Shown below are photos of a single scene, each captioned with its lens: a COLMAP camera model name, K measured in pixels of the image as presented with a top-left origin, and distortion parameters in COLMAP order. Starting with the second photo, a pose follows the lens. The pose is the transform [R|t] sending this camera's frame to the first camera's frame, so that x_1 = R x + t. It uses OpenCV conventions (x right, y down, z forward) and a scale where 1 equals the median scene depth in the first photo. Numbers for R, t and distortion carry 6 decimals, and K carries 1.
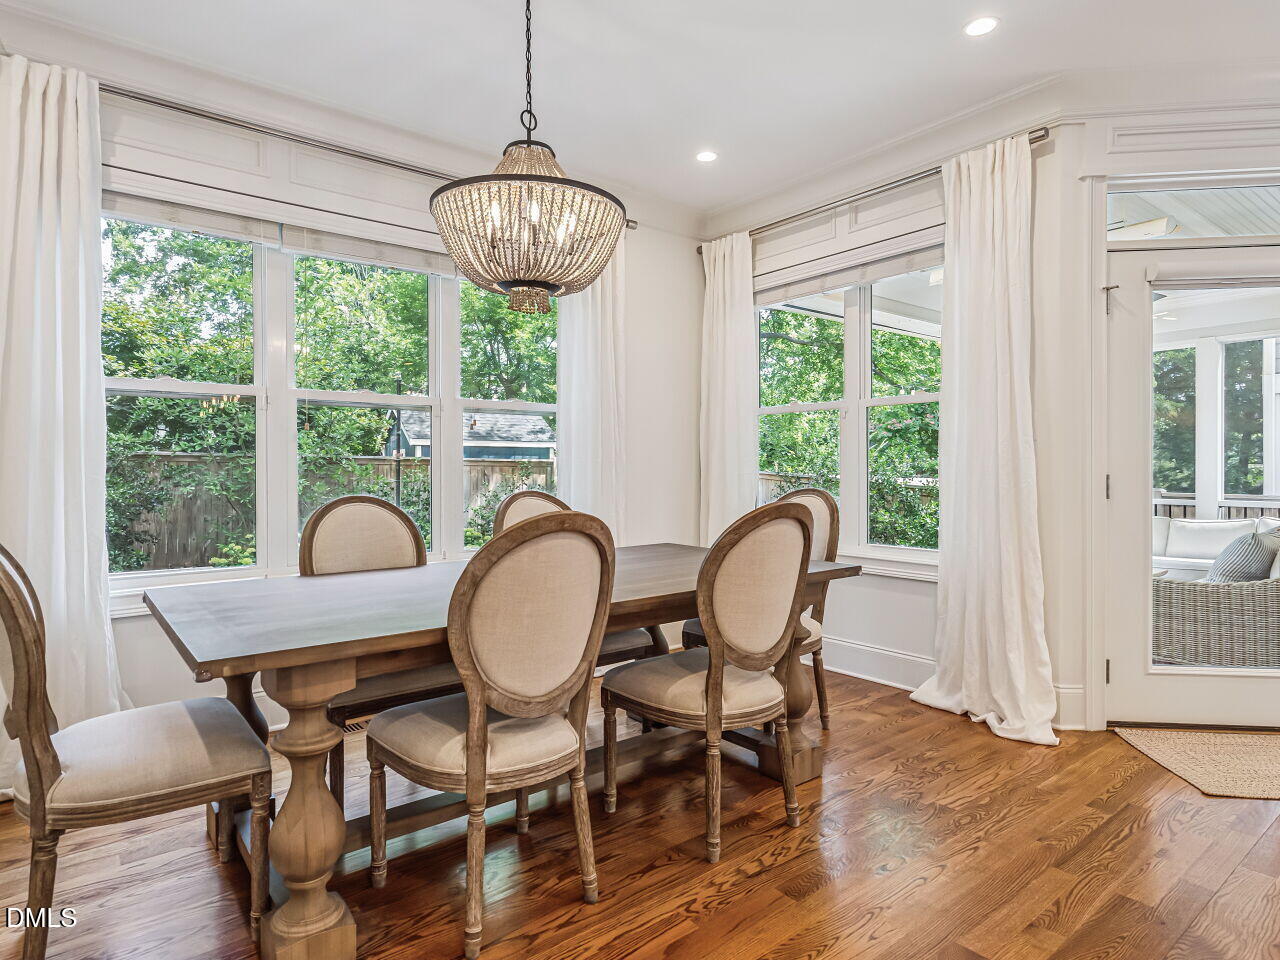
lens RADIAL K [[764.3, 0, 636.4], [0, 764.3, 473.5], [0, 0, 1]] dist [0.002925, 0.005761]
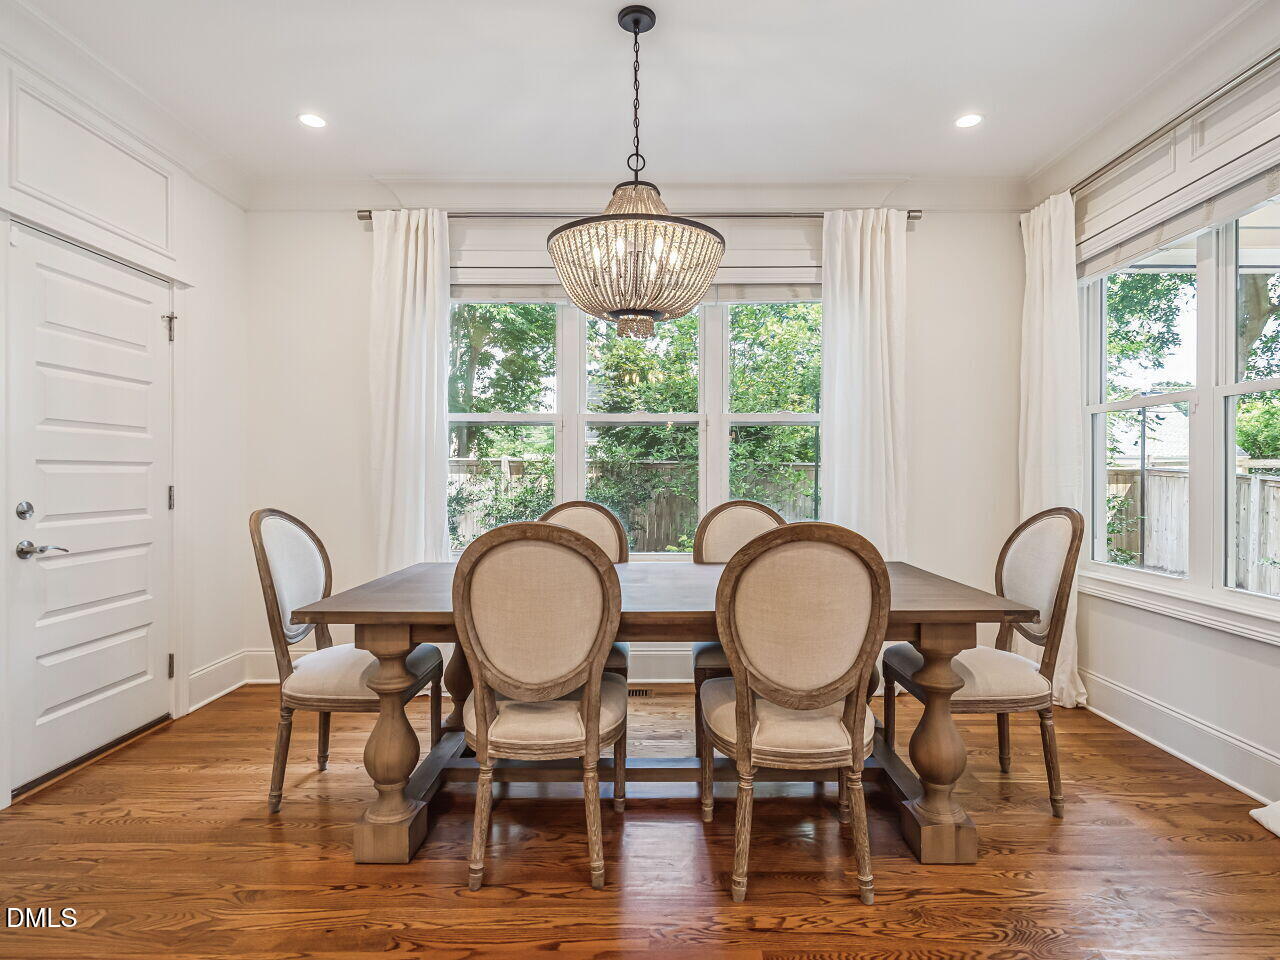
lens RADIAL K [[725.6, 0, 690.0], [0, 725.6, 476.3], [0, 0, 1]] dist [0.004776, 0.004769]
pose [[0.769882, 0.007708, -0.638140, 0.582446], [-0.007429, 0.999968, 0.003116, -0.017245], [0.638143, 0.002342, 0.769914, 0.252135]]
